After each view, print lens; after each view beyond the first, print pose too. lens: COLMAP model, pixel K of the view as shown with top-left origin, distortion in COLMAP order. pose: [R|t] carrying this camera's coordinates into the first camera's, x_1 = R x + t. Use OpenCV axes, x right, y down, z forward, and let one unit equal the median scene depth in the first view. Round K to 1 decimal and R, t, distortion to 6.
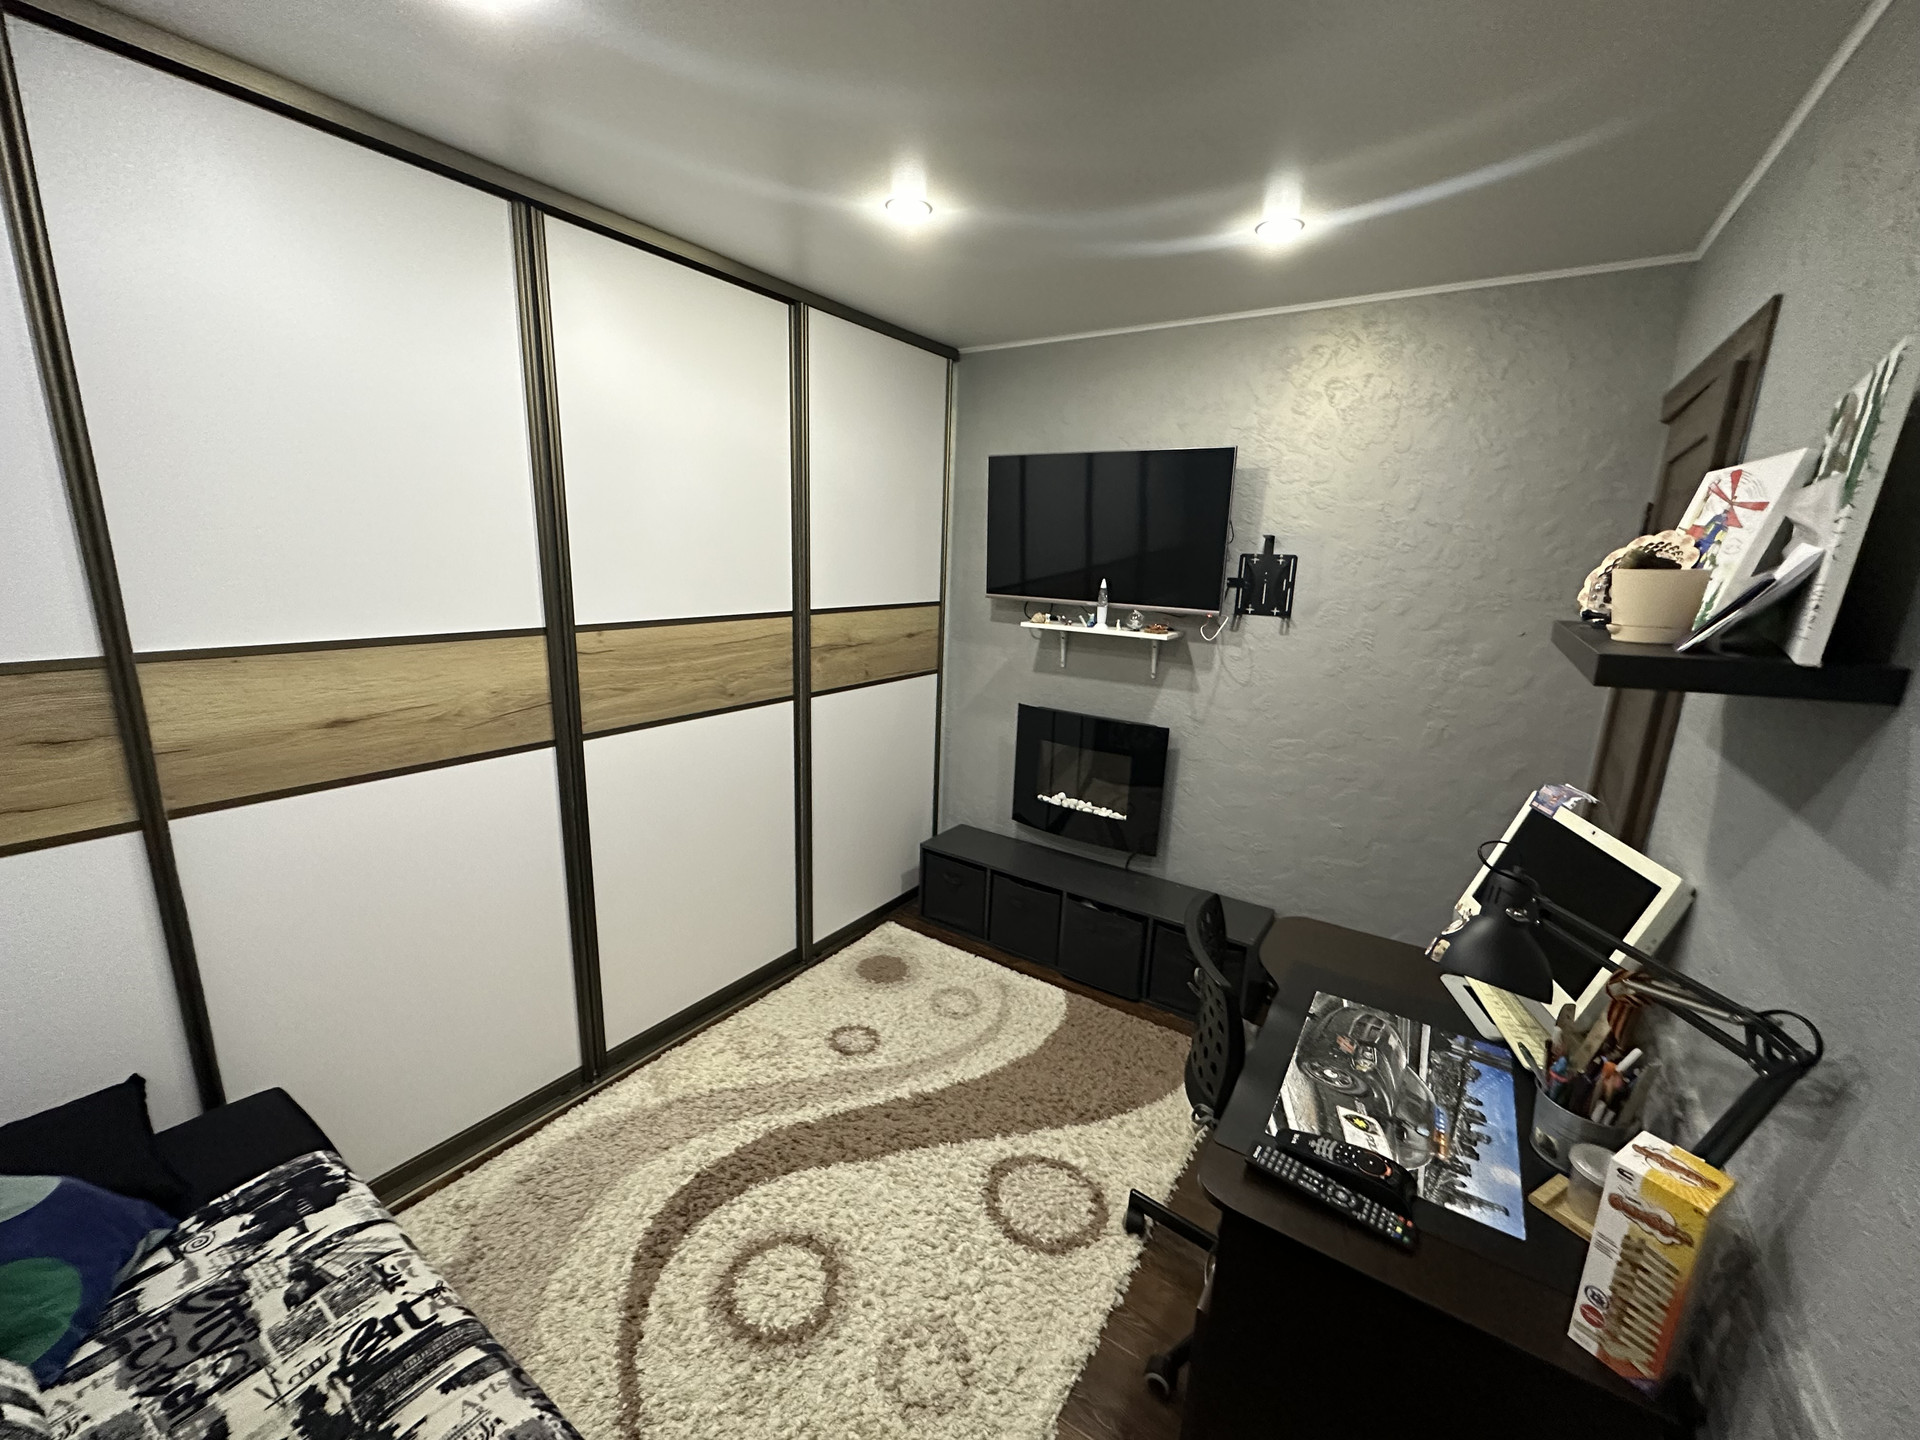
lens RADIAL K [[765.6, 0, 960.1], [0, 765.6, 714.2], [0, 0, 1]] dist [-0.000649, 0.000214]
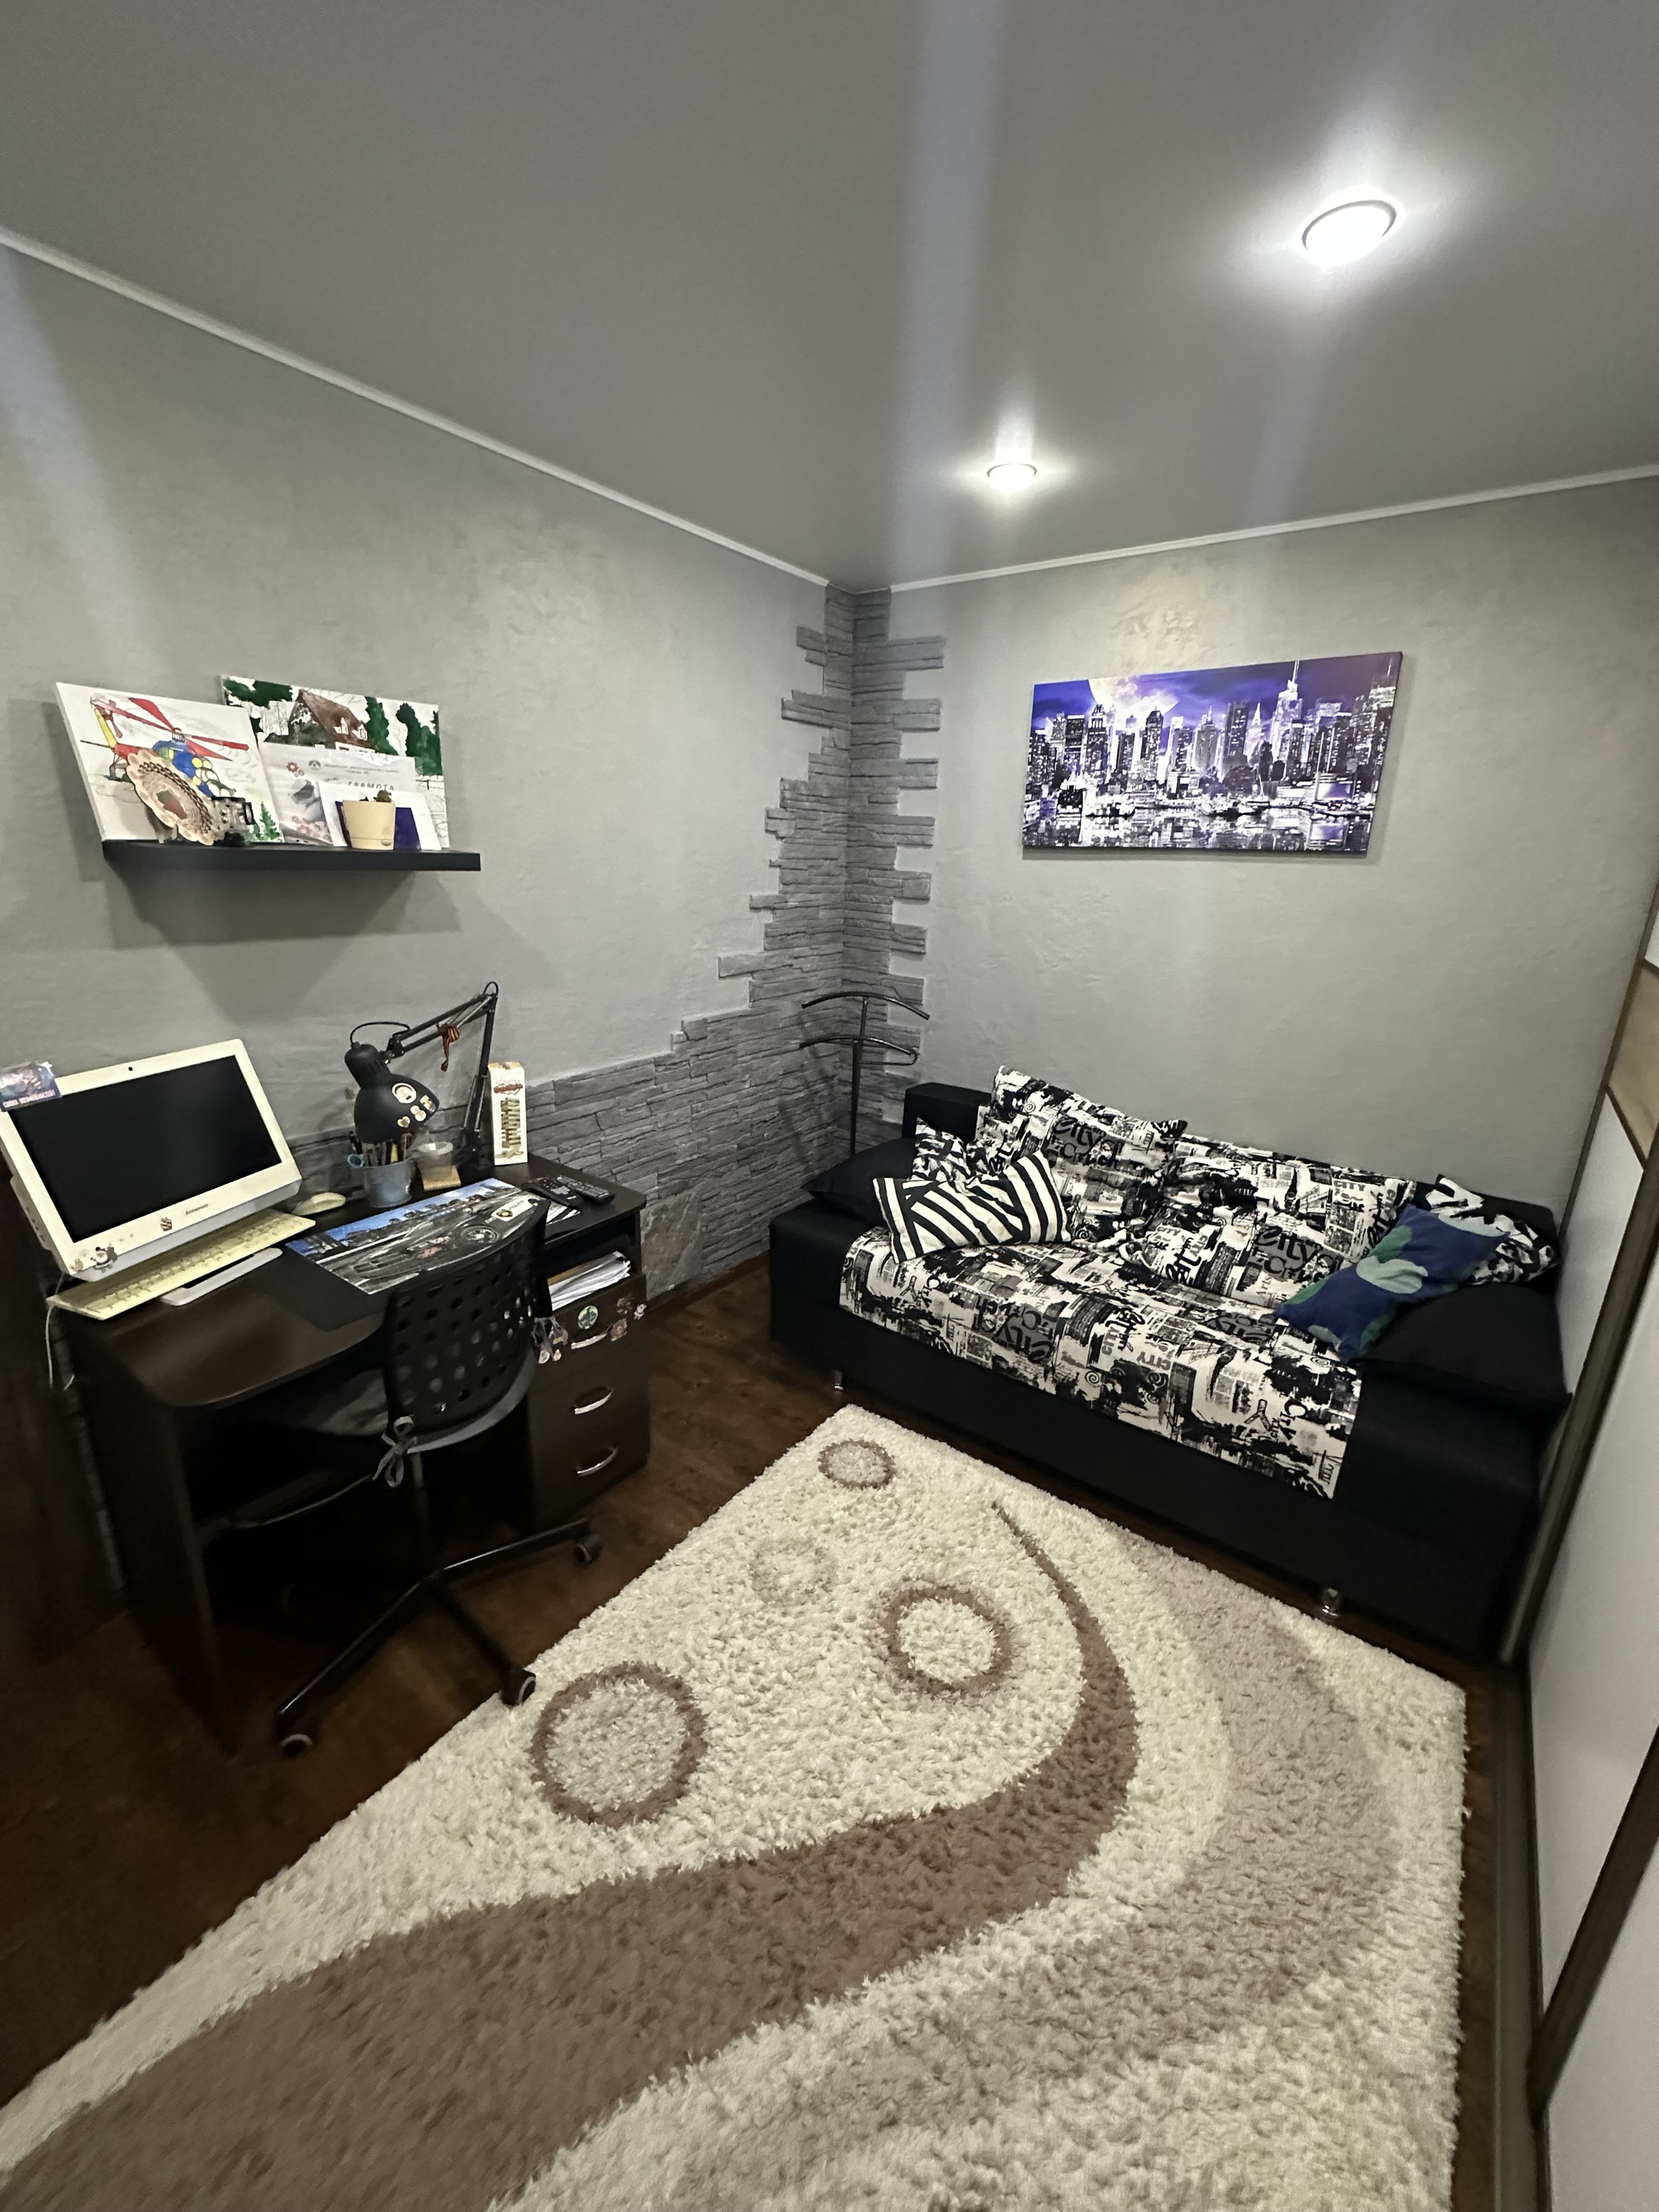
lens RADIAL K [[882.0, 0, 838.3], [0, 882.0, 1108.4], [0, 0, 1]] dist [-0.000649, 0.000214]
pose [[-0.997283, -0.073327, 0.007109, -0.066758], [-0.060573, 0.871063, 0.487422, -0.348637], [-0.041933, 0.485667, -0.873138, 1.716533]]
